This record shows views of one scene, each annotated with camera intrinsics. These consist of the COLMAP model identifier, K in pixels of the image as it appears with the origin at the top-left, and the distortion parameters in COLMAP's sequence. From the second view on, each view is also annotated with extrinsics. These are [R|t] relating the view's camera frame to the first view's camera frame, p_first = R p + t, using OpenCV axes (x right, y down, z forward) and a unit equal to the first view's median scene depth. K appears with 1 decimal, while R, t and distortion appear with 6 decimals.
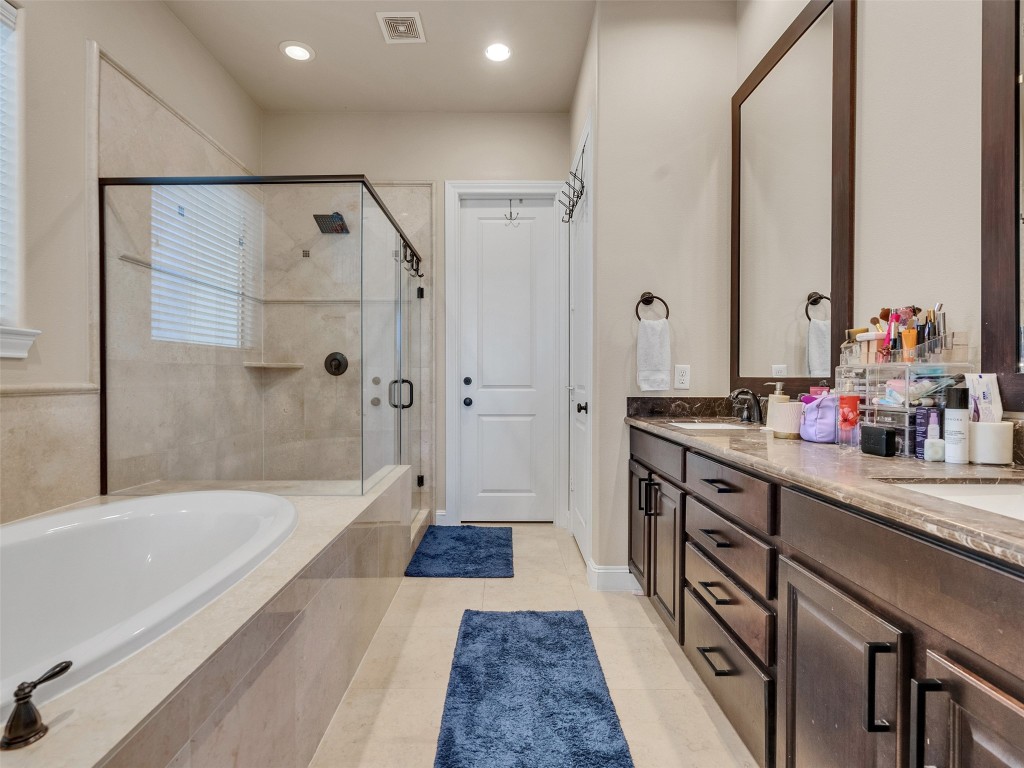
lens RADIAL K [[522.3, 0, 503.5], [0, 522.3, 383.2], [0, 0, 1]] dist [-0.007457, 0.005118]
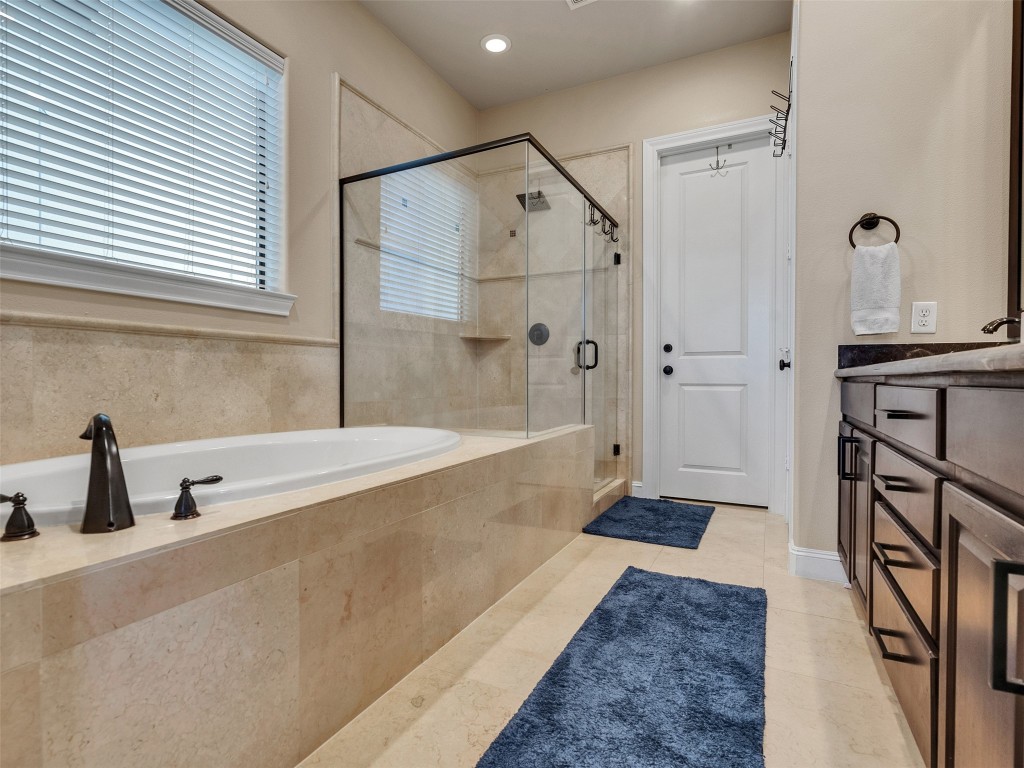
lens RADIAL K [[522.3, 0, 503.5], [0, 522.3, 383.2], [0, 0, 1]] dist [-0.007457, 0.005118]
pose [[0.891819, 0.005332, -0.452361, 0.152865], [-0.004812, 0.999986, 0.002300, 0.095465], [0.452367, 0.000126, 0.891832, 0.038349]]
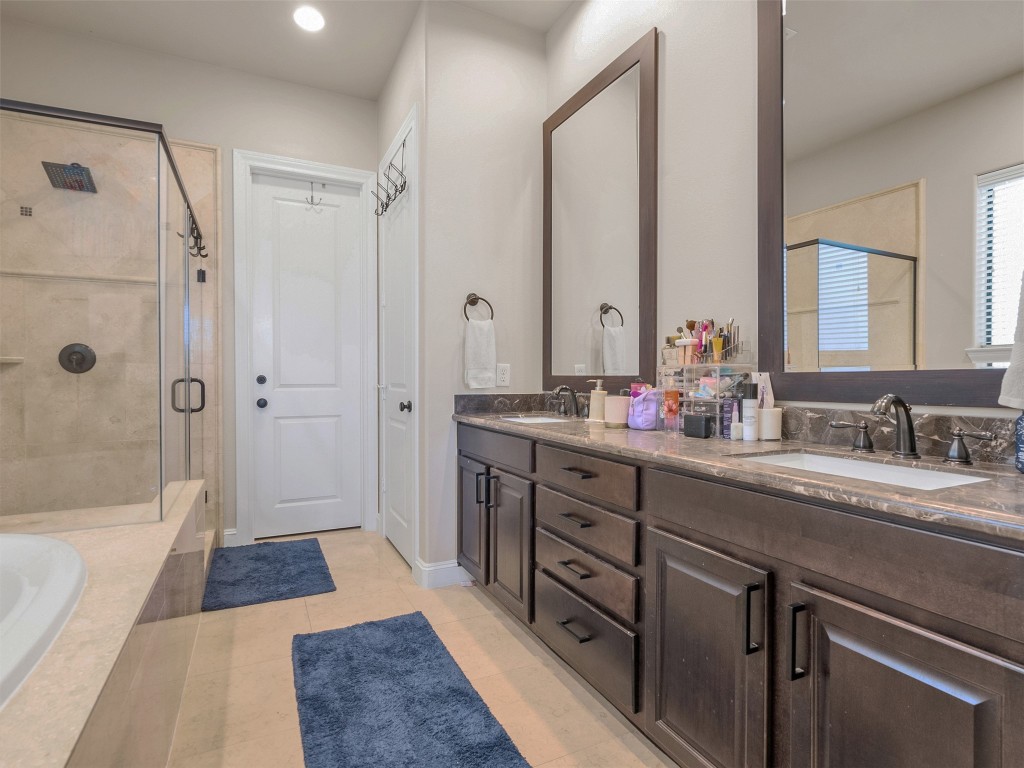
lens RADIAL K [[522.3, 0, 503.5], [0, 522.3, 383.2], [0, 0, 1]] dist [-0.007457, 0.005118]
pose [[0.902402, -0.006238, 0.430851, -0.130506], [0.004936, 0.999979, 0.004140, 0.000073], [-0.430868, -0.001610, 0.902414, 0.039344]]
